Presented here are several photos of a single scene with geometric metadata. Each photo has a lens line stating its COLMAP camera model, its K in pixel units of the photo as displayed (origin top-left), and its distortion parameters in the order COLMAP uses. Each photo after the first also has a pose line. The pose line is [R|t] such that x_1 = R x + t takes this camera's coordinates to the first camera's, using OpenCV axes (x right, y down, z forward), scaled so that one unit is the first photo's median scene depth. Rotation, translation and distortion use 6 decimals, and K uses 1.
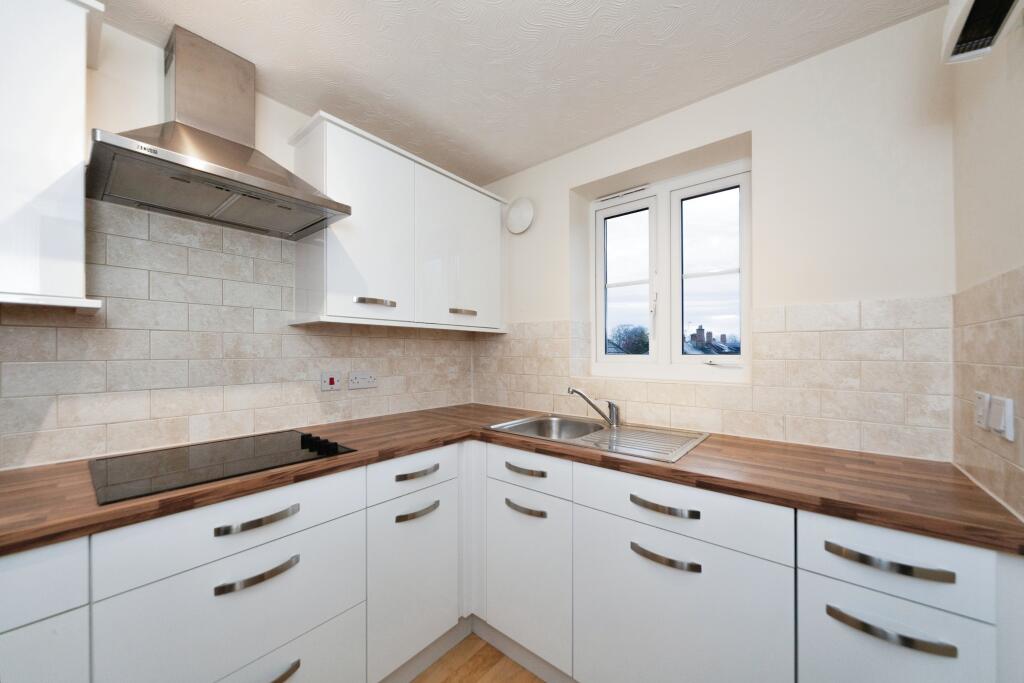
lens RADIAL K [[380.5, 0, 513.8], [0, 380.5, 347.7], [0, 0, 1]] dist [-0.002350, 0.000133]
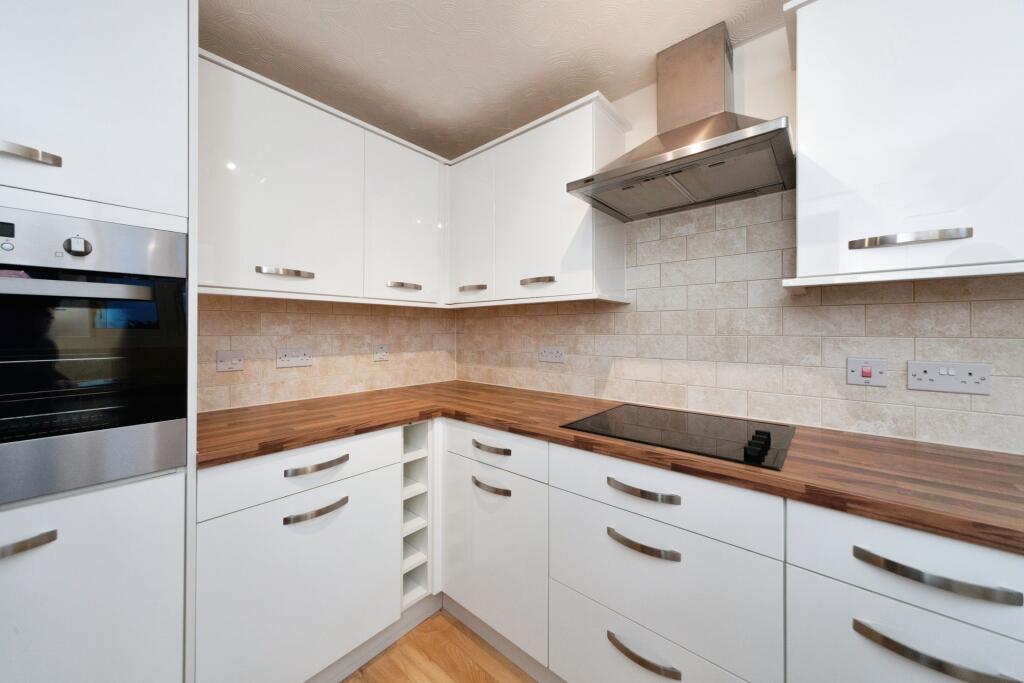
lens RADIAL K [[365.7, 0, 494.4], [0, 365.7, 330.9], [0, 0, 1]] dist [0.005711, -0.000027]
pose [[-0.048200, 0.002963, -0.998833, 0.236554], [0.012226, 0.999922, 0.002376, 0.007568], [0.998763, -0.012097, -0.048232, 0.445023]]
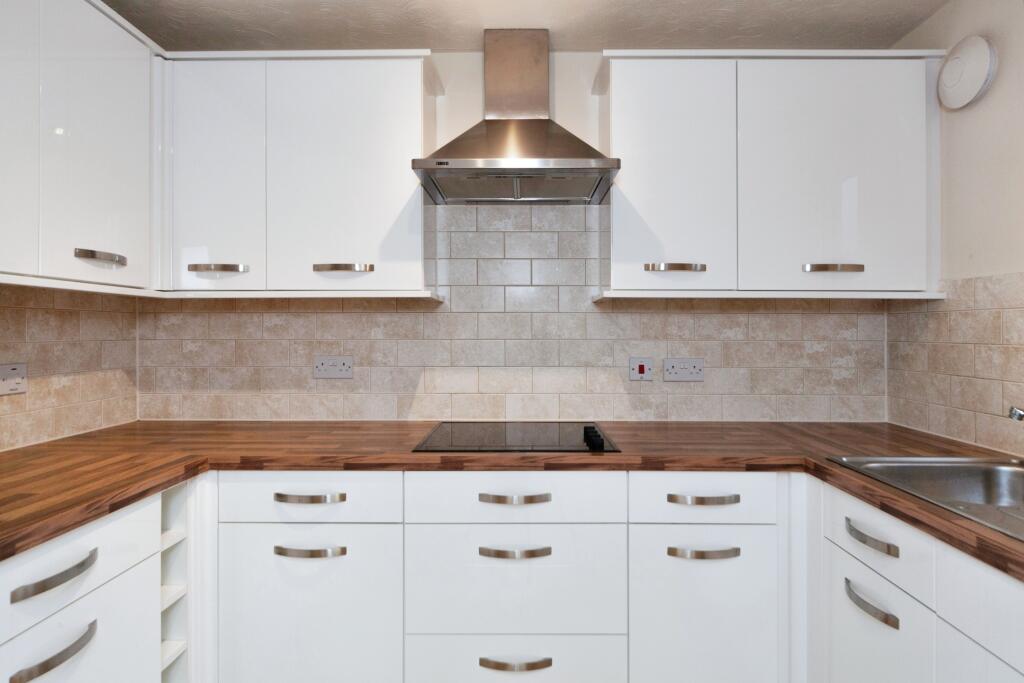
lens RADIAL K [[587.8, 0, 508.7], [0, 587.8, 331.3], [0, 0, 1]] dist [-0.000040, 0.003441]
pose [[0.620995, 0.003369, -0.783808, 0.382281], [0.007463, 0.999920, 0.010211, -0.008335], [0.783779, -0.012191, 0.620920, 0.006623]]
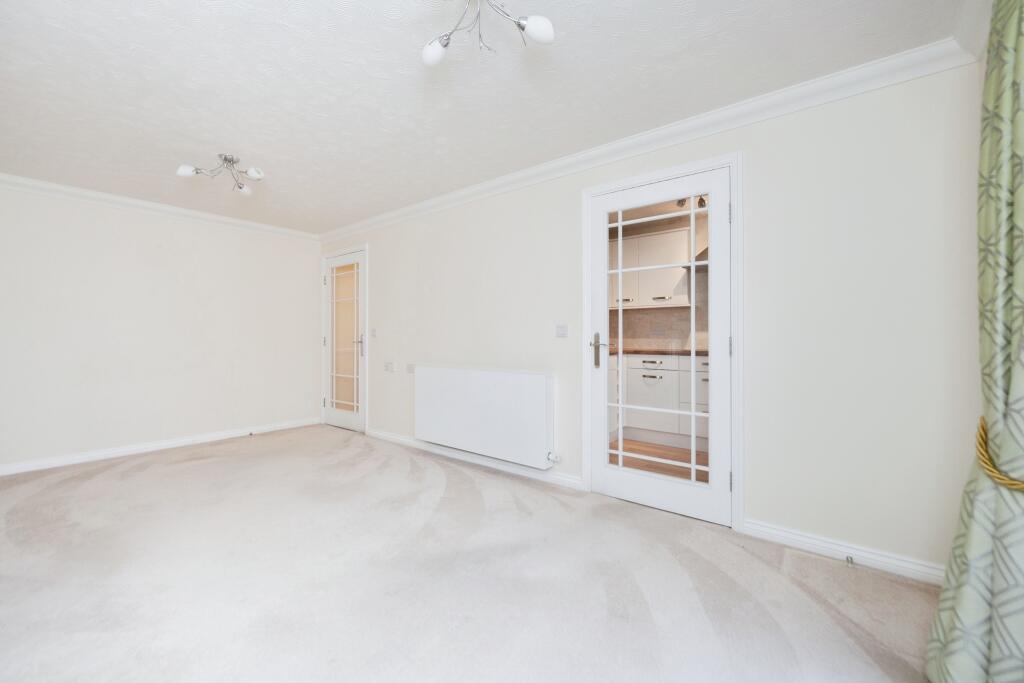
lens RADIAL K [[429.9, 0, 504.2], [0, 429.9, 338.3], [0, 0, 1]] dist [0.000589, -0.000290]
pose [[0.027250, -0.005092, -0.999616, 2.212915], [0.005522, 0.999973, -0.004944, 0.160639], [0.999613, -0.005385, 0.027277, -0.698458]]
